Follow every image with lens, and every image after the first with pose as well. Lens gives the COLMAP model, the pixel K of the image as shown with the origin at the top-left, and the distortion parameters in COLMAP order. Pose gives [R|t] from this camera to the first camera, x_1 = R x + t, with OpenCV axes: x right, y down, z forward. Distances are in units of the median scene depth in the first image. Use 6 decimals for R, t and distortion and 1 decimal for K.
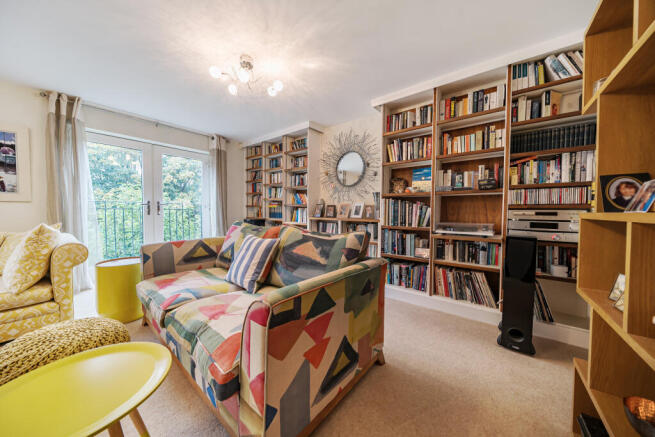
lens RADIAL K [[223.7, 0, 327.5], [0, 223.7, 216.5], [0, 0, 1]] dist [-0.001779, -0.000530]
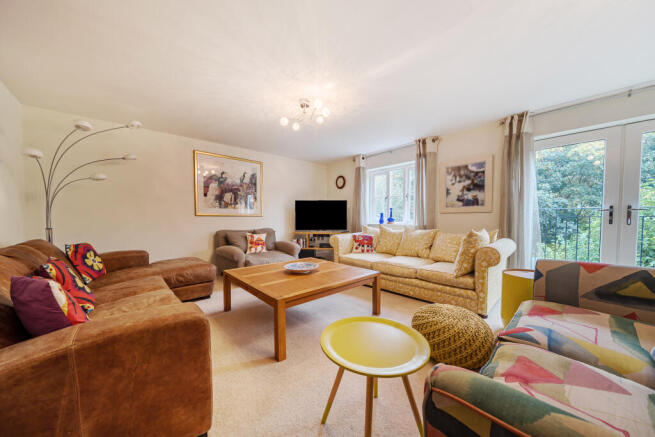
lens RADIAL K [[223.7, 0, 321.2], [0, 223.7, 229.1], [0, 0, 1]] dist [-0.001779, -0.000530]
pose [[-0.149681, 0.041572, -0.987860, 0.131111], [-0.021511, 0.998742, 0.045289, -0.007316], [0.988500, 0.028028, -0.148599, 0.312916]]
